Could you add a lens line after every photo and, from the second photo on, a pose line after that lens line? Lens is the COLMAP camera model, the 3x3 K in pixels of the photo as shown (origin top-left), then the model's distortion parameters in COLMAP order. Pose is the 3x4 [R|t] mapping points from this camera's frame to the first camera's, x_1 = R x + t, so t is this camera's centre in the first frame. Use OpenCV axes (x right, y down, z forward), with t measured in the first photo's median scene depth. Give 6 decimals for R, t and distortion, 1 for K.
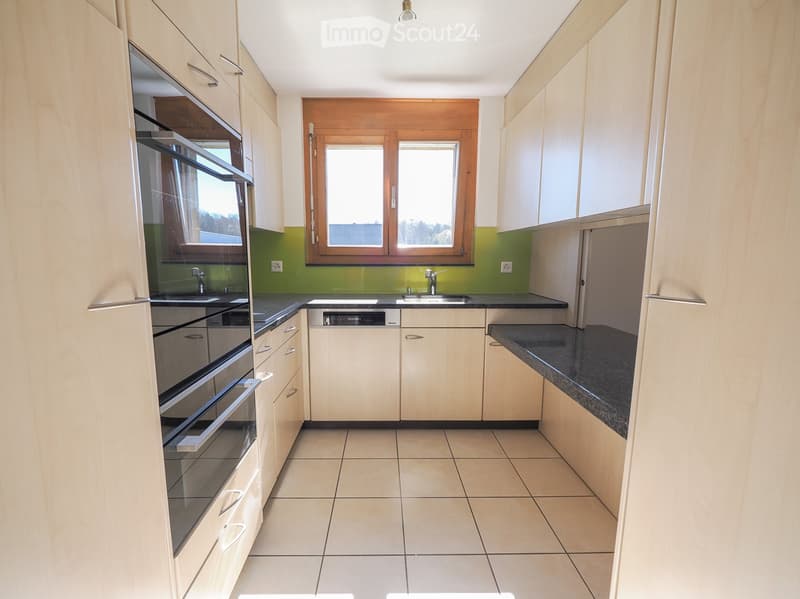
lens RADIAL K [[347.0, 0, 386.7], [0, 347.0, 302.3], [0, 0, 1]] dist [0.001293, 0.000144]
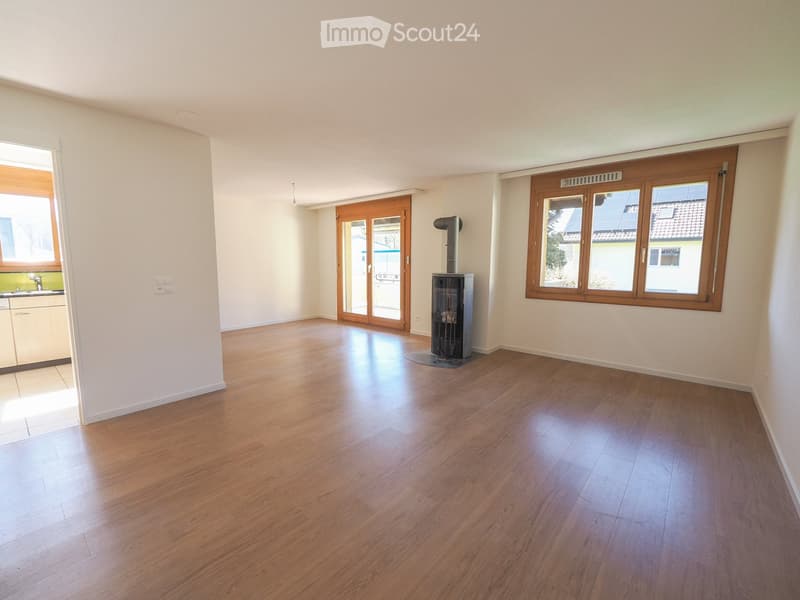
lens RADIAL K [[347.0, 0, 386.7], [0, 347.0, 302.8], [0, 0, 1]] dist [0.001293, 0.000144]
pose [[0.689968, -0.085057, 0.718825, 0.078088], [0.090069, 0.995442, 0.031335, 0.130355], [-0.718214, 0.043124, 0.694485, -1.282087]]
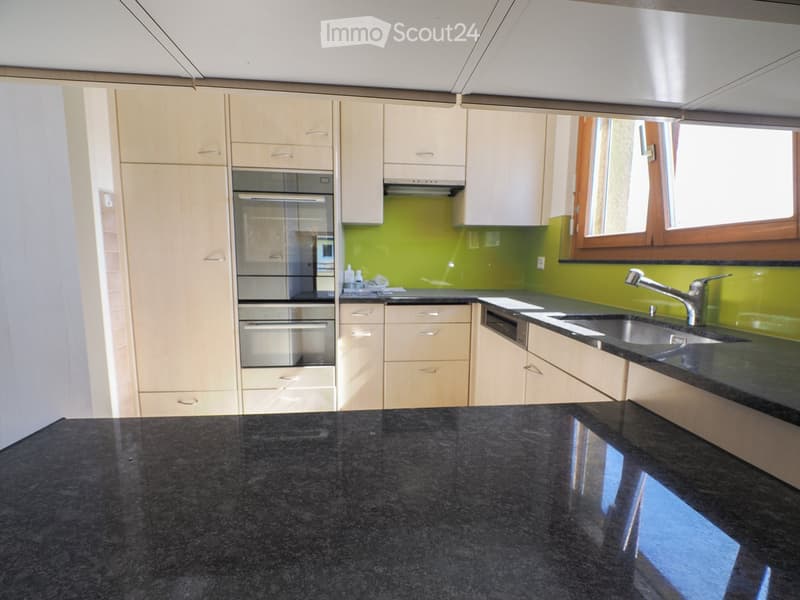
lens RADIAL K [[327.5, 0, 400.0], [0, 327.5, 300.0], [0, 0, 1]] dist [0.000610, 0.000055]
pose [[0.091347, 0.122121, -0.988303, 0.525990], [-0.135637, 0.984729, 0.109143, -0.050061], [0.986539, 0.124081, 0.106516, 0.548826]]
